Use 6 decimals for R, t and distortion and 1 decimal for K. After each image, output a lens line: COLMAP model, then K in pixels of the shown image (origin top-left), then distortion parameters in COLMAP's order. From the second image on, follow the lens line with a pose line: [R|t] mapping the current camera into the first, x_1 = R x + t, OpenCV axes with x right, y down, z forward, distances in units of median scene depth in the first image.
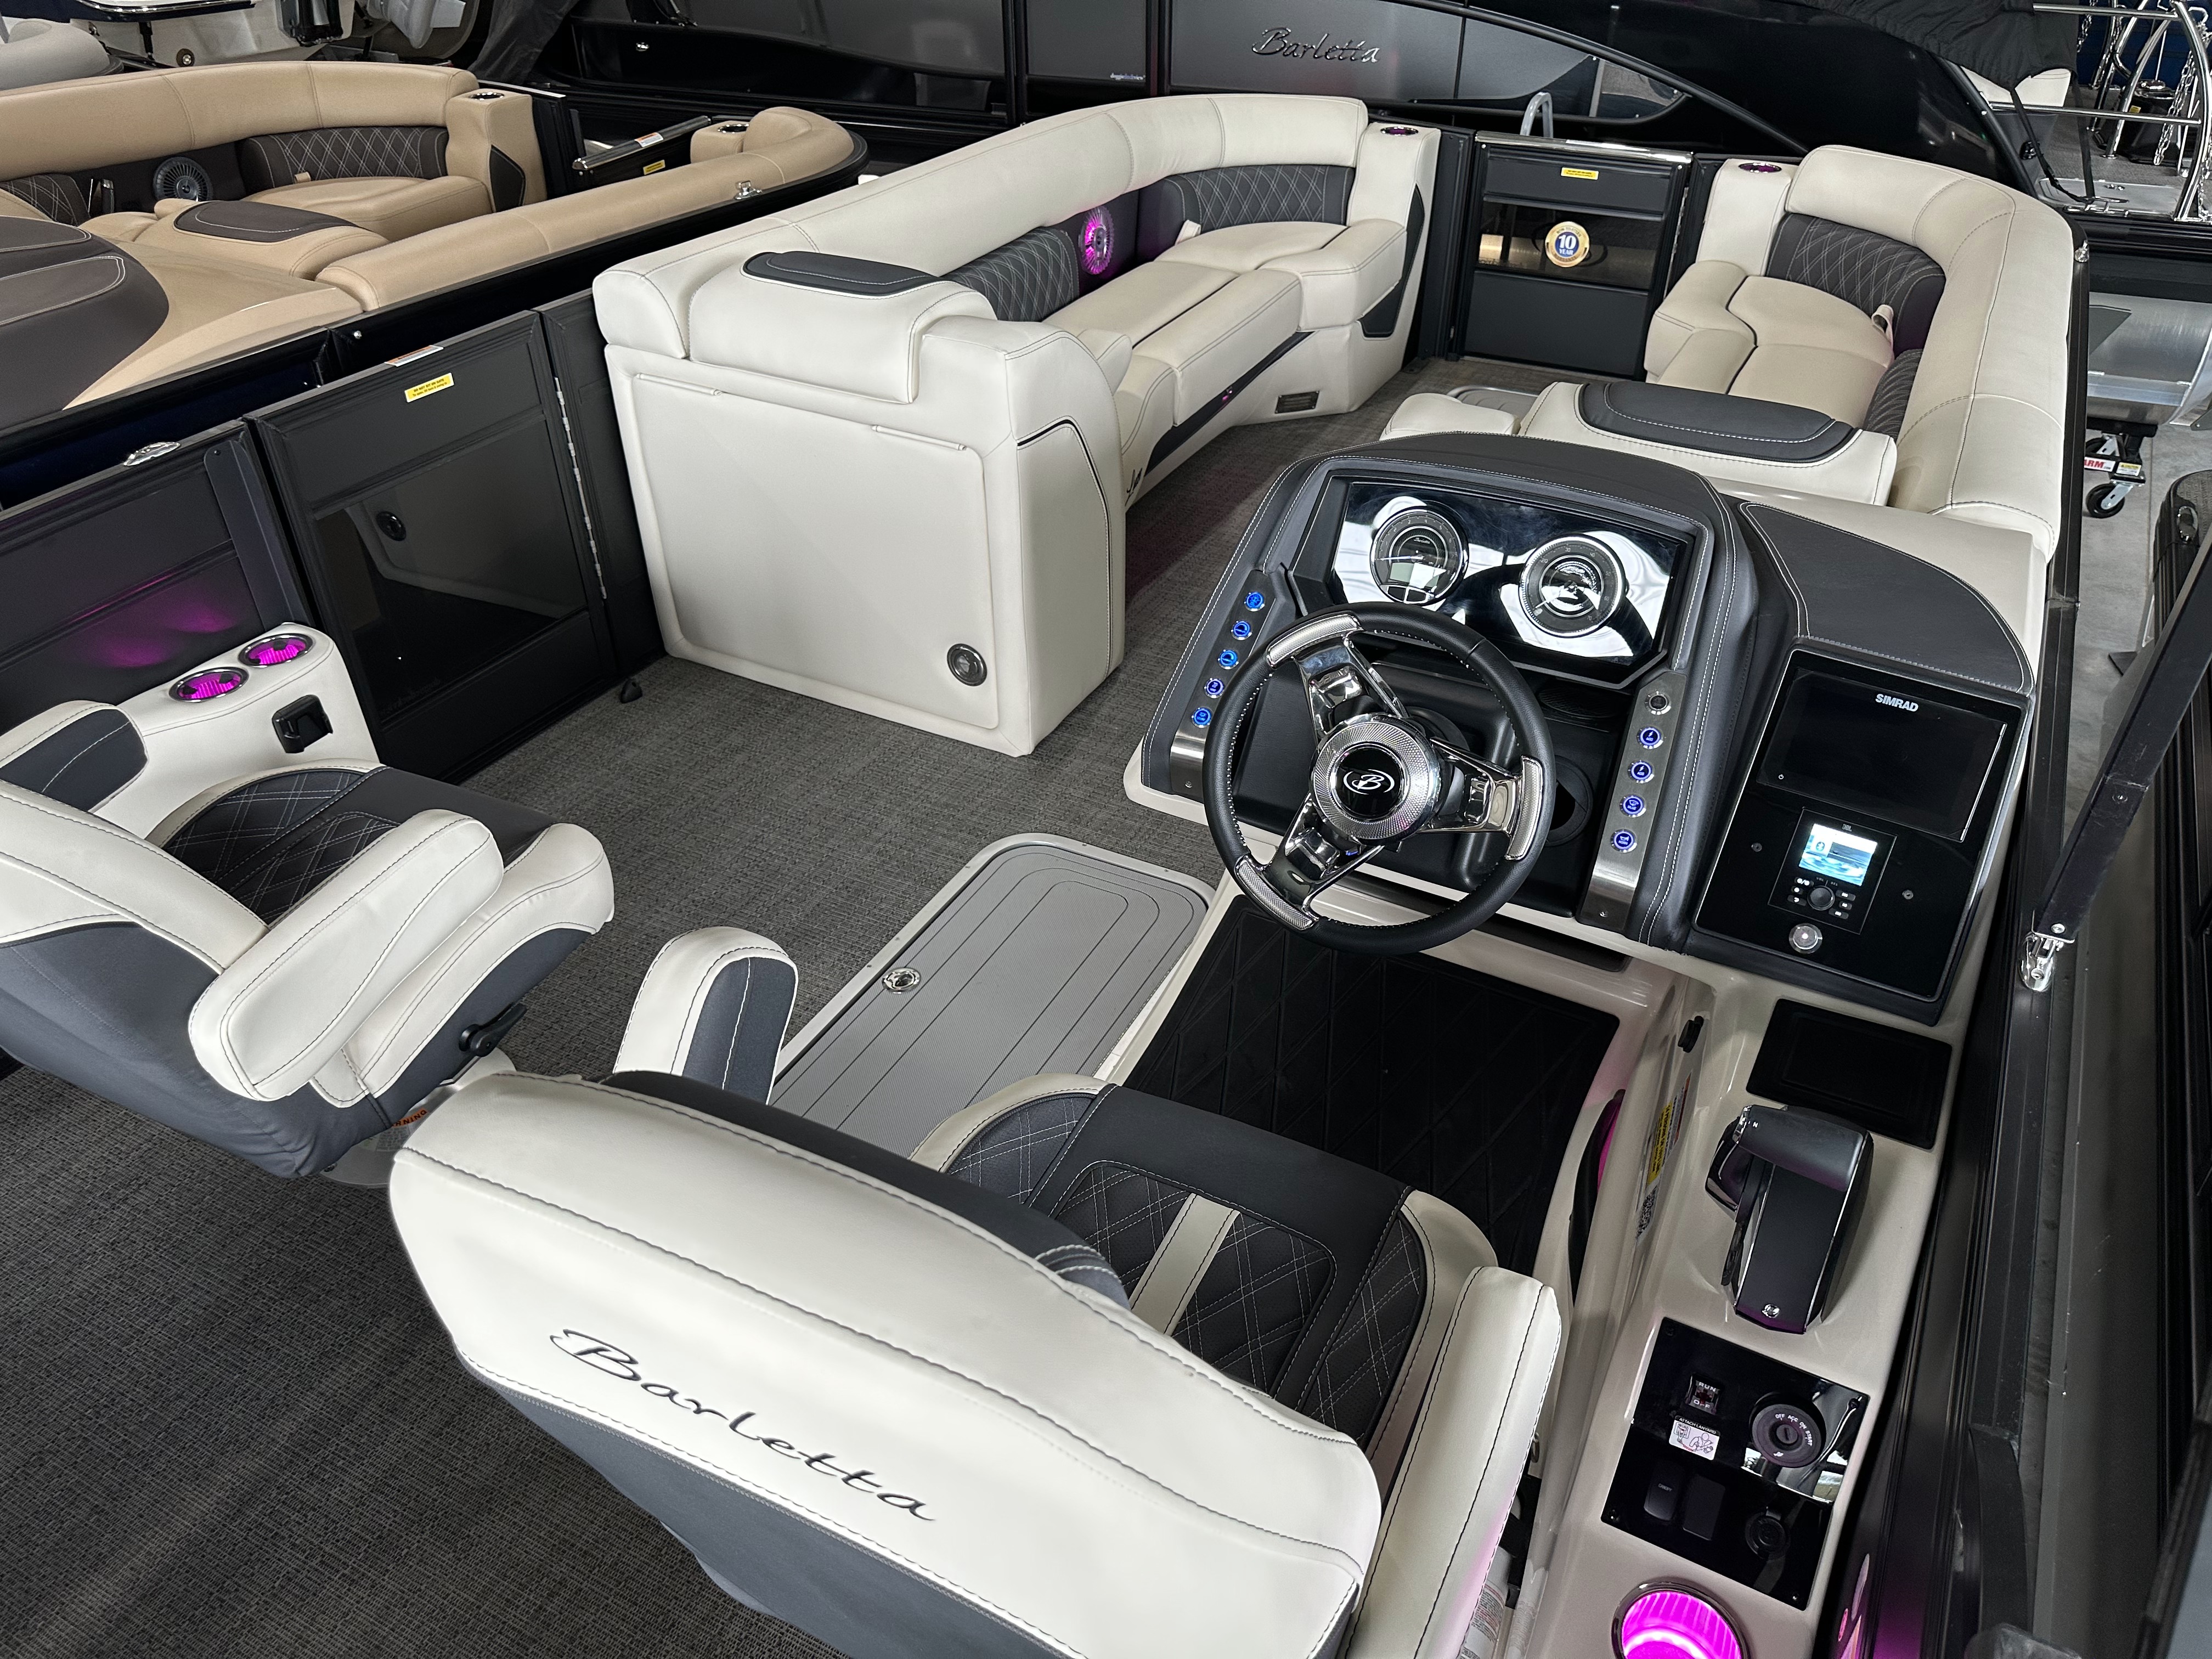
lens RADIAL K [[1538.6, 0, 1106.0], [0, 1538.6, 829.5], [0, 0, 1]] dist [0.066095, -0.096793]
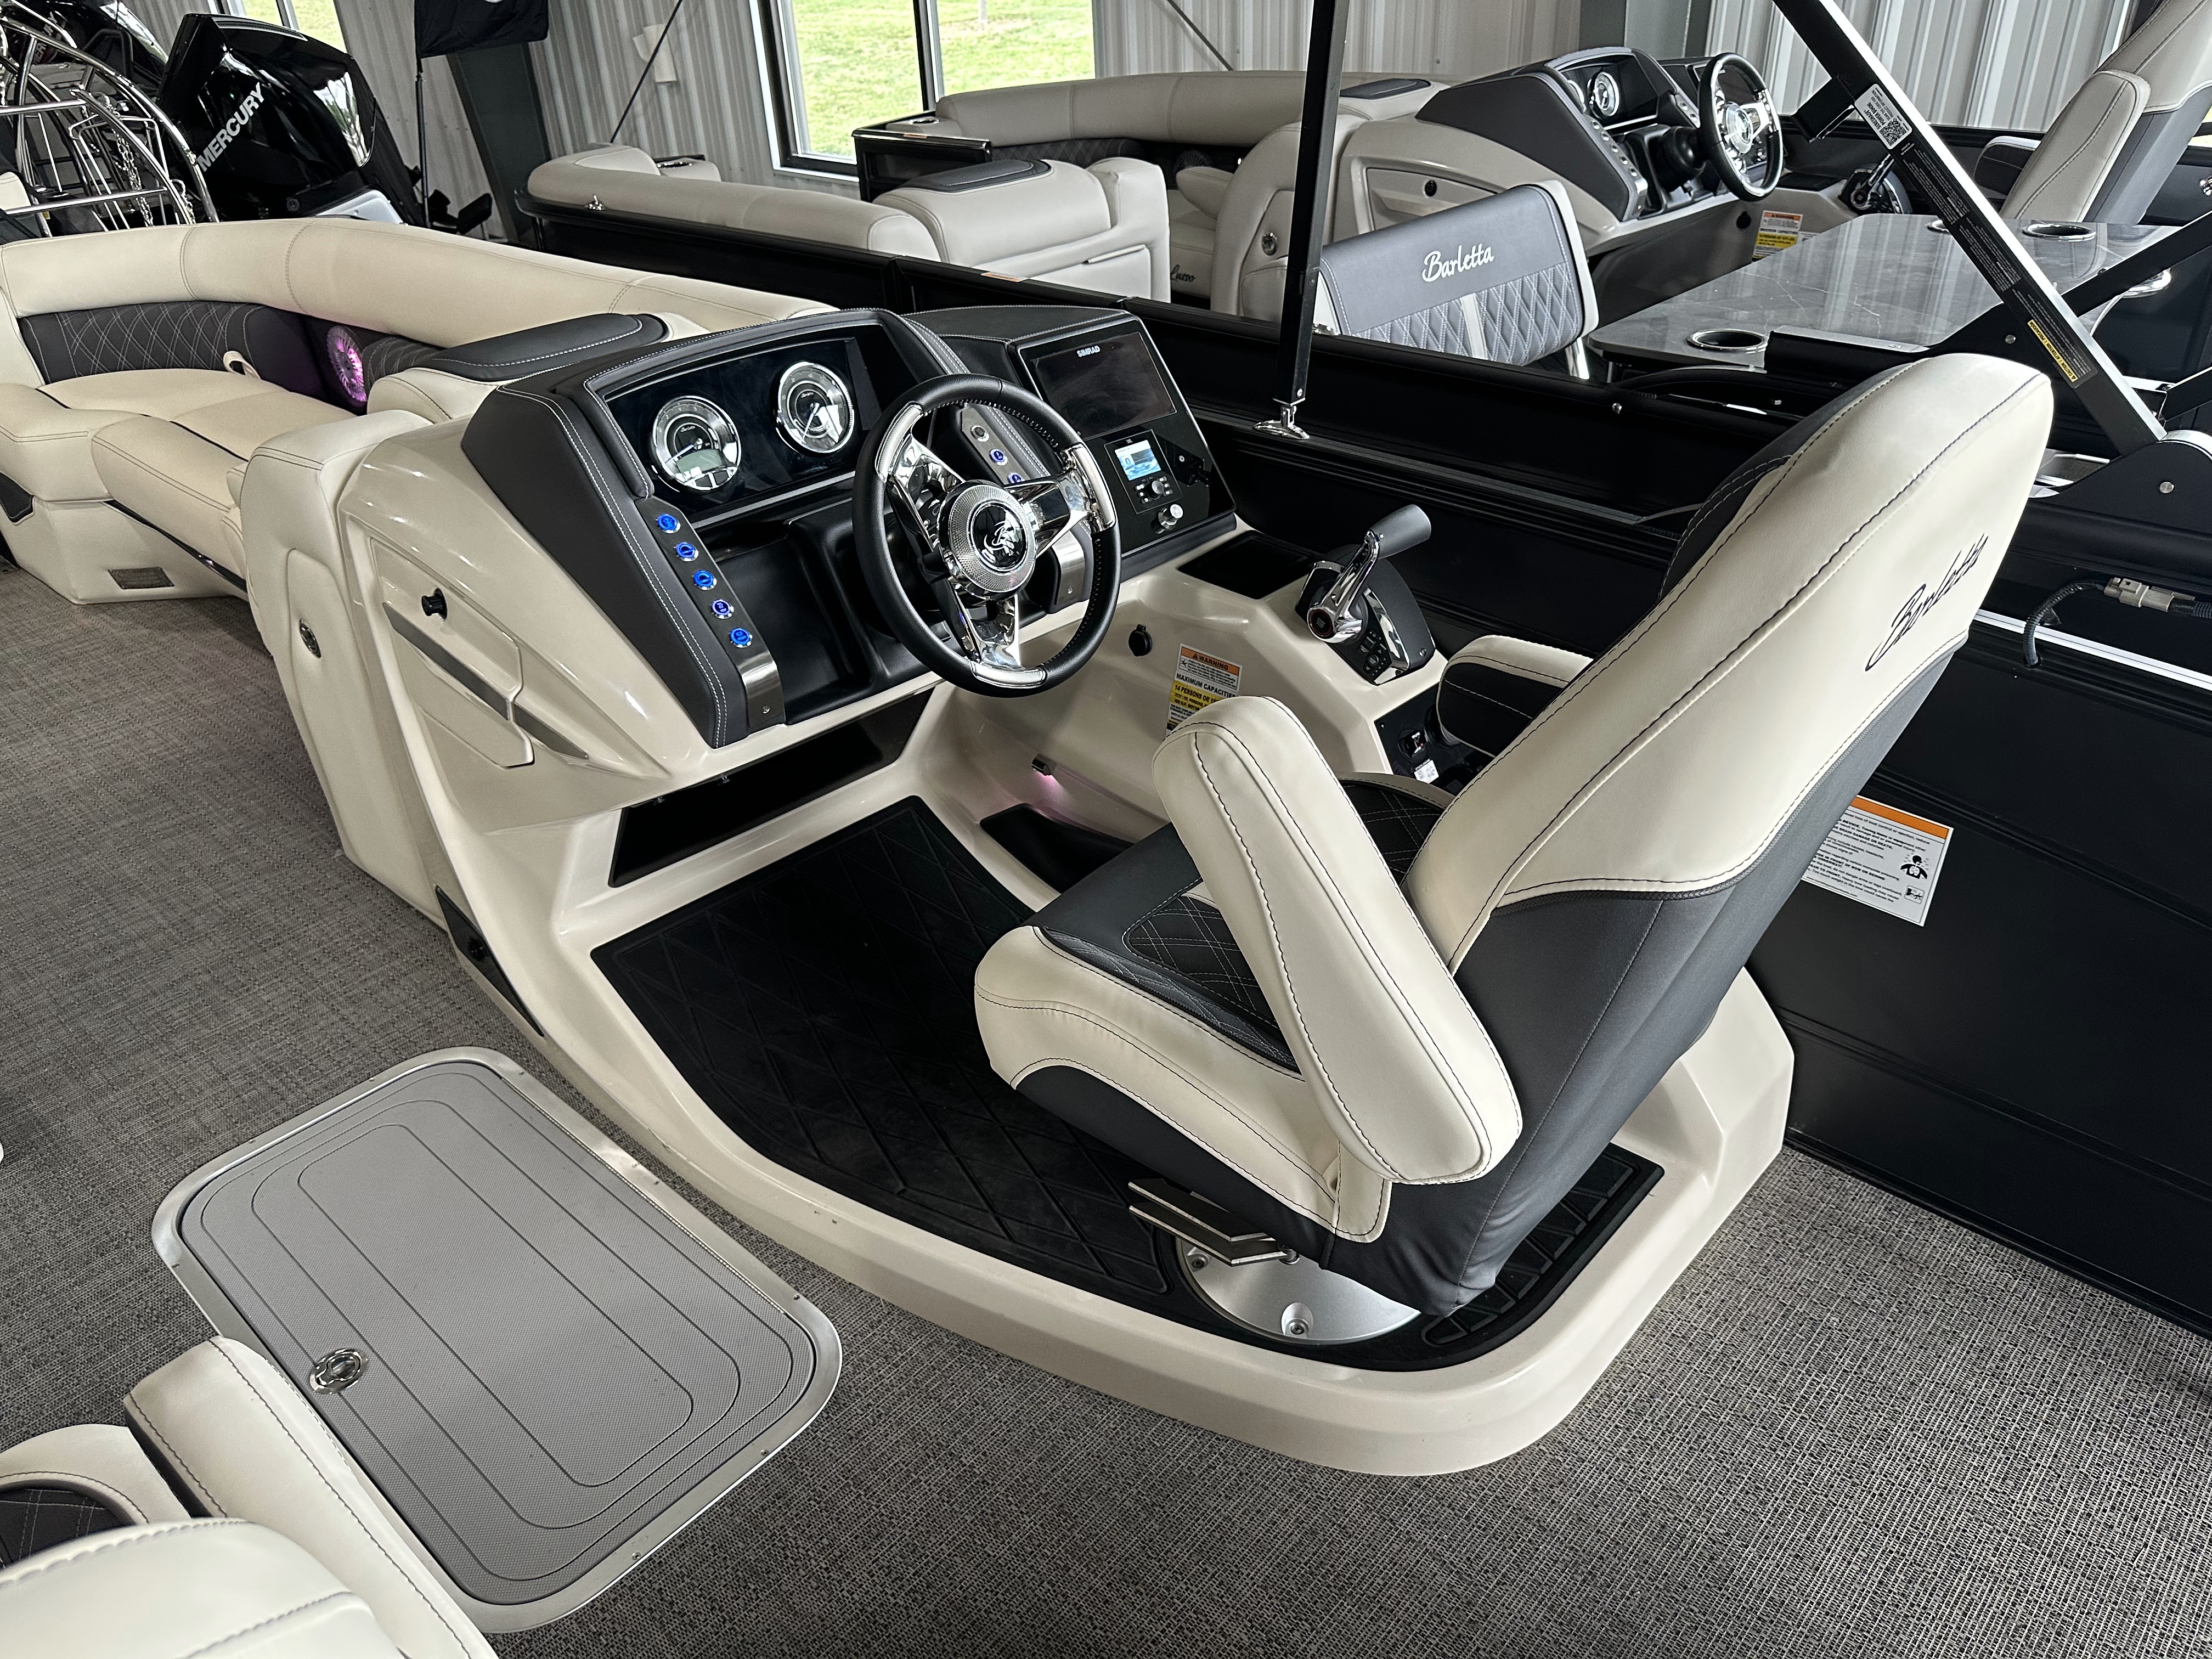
lens RADIAL K [[1538.6, 0, 1106.0], [0, 1538.6, 829.5], [0, 0, 1]] dist [0.066095, -0.096793]
pose [[0.266785, -0.511142, 0.817043, -0.410086], [0.586700, 0.758715, 0.283080, -0.070072], [-0.764597, 0.403838, 0.502301, 0.240088]]
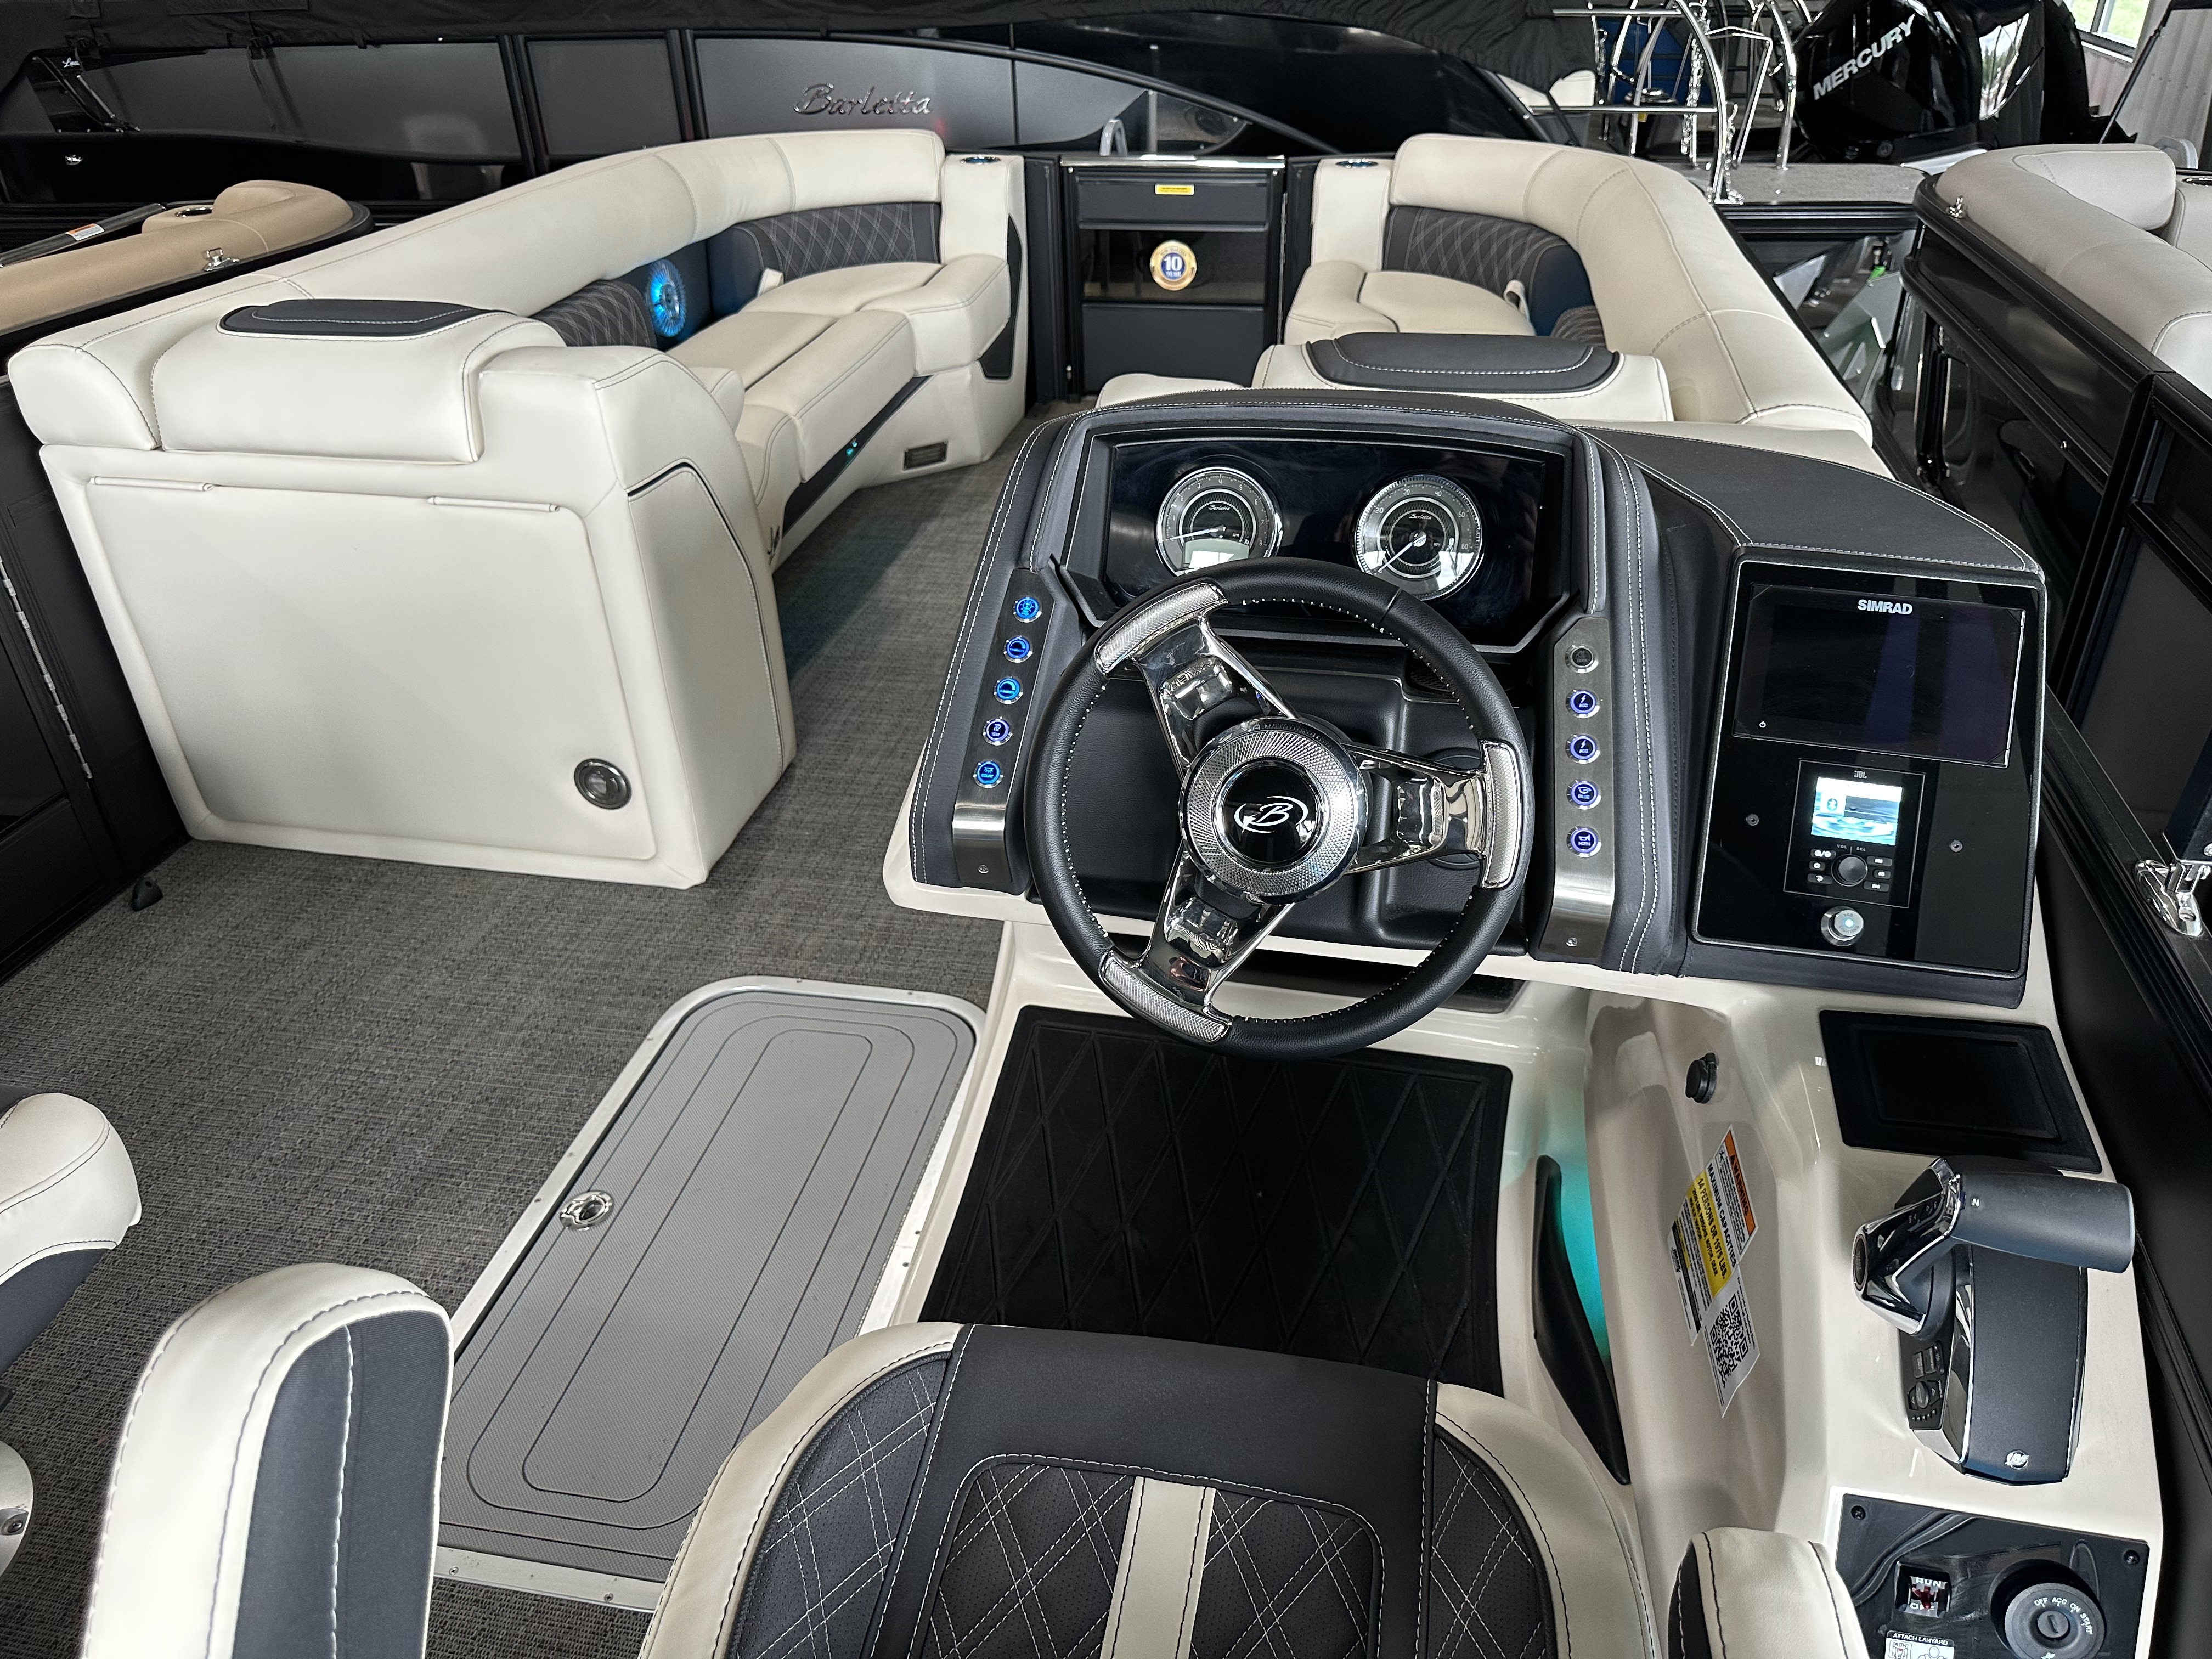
lens RADIAL K [[1571.5, 0, 1115.2], [0, 1571.5, 820.9], [0, 0, 1]] dist [0.008016, -0.020849]
pose [[0.957897, -0.162114, 0.236963, -0.033055], [0.178146, 0.982845, -0.047739, -0.003683], [-0.225159, 0.087943, 0.970345, 0.166723]]
